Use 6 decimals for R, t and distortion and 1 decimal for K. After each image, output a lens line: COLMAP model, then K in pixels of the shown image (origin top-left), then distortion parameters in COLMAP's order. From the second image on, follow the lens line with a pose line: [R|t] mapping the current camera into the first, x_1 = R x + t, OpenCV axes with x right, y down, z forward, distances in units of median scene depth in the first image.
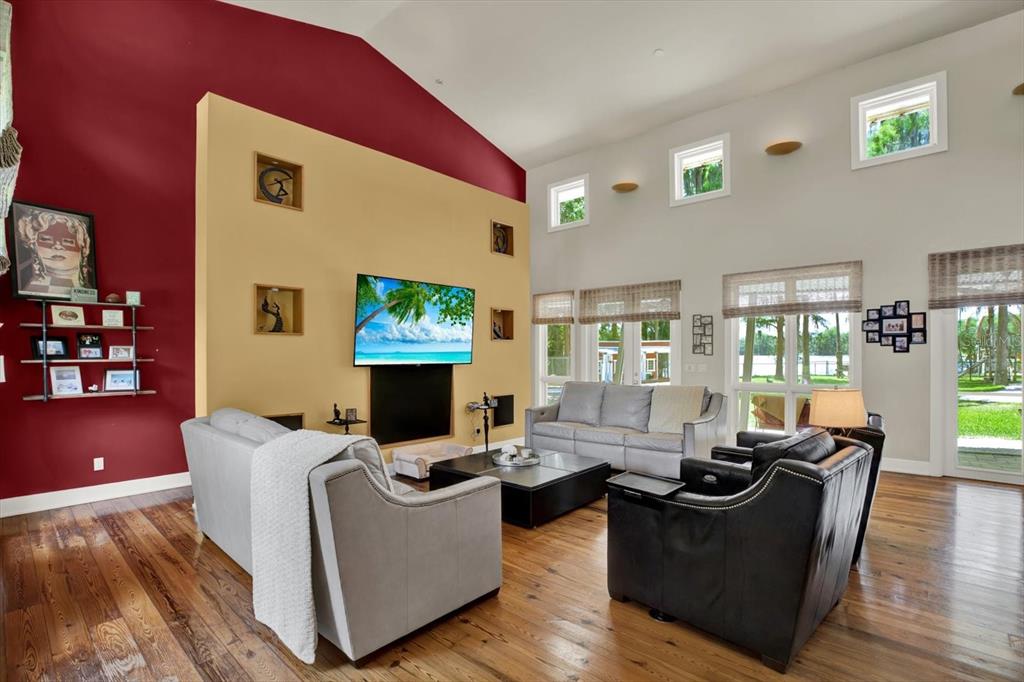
lens RADIAL K [[469.1, 0, 504.8], [0, 469.1, 346.9], [0, 0, 1]] dist [-0.019769, -0.000424]
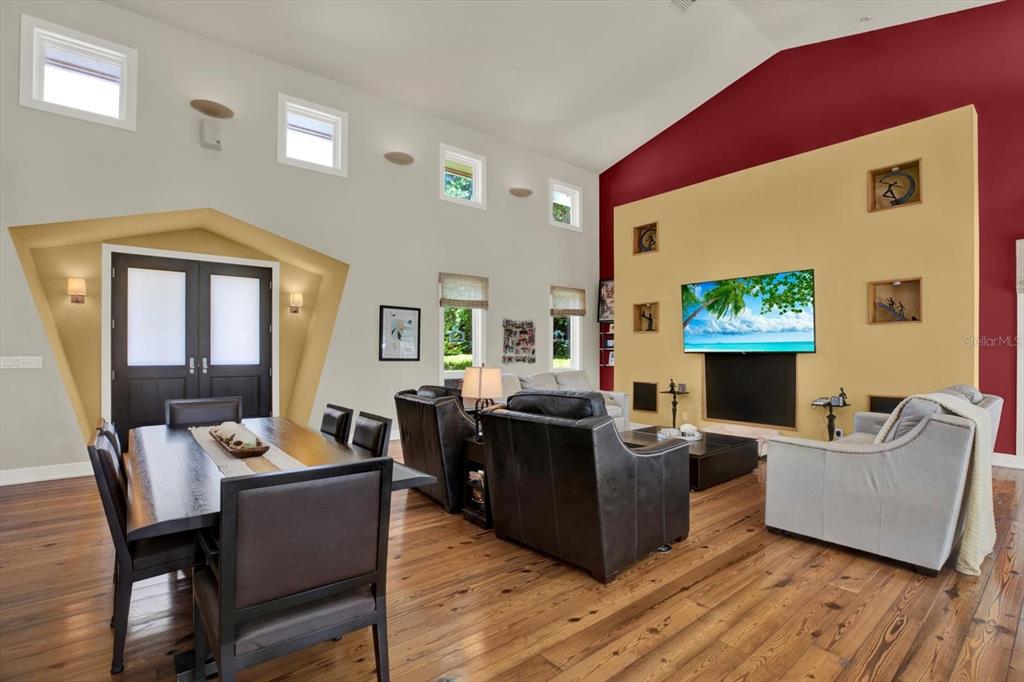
lens RADIAL K [[469.1, 0, 506.7], [0, 469.1, 342.4], [0, 0, 1]] dist [-0.019769, -0.000424]
pose [[-0.162681, -0.020441, -0.986467, 1.014020], [0.000795, 0.999782, -0.020848, 0.034468], [0.986678, -0.004175, -0.162629, 0.675817]]
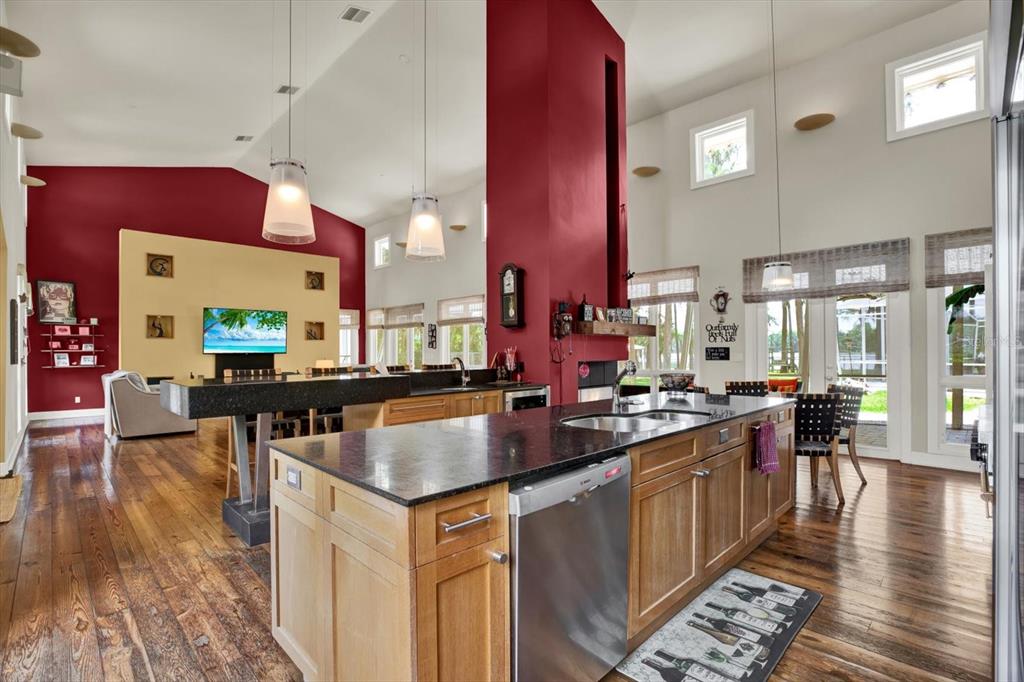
lens RADIAL K [[469.1, 0, 514.1], [0, 469.1, 339.1], [0, 0, 1]] dist [-0.019769, -0.000424]
pose [[0.998736, -0.004445, -0.050066, 1.032658], [0.004090, 0.999966, -0.007205, -0.000748], [0.050097, 0.006991, 0.998720, -0.852415]]
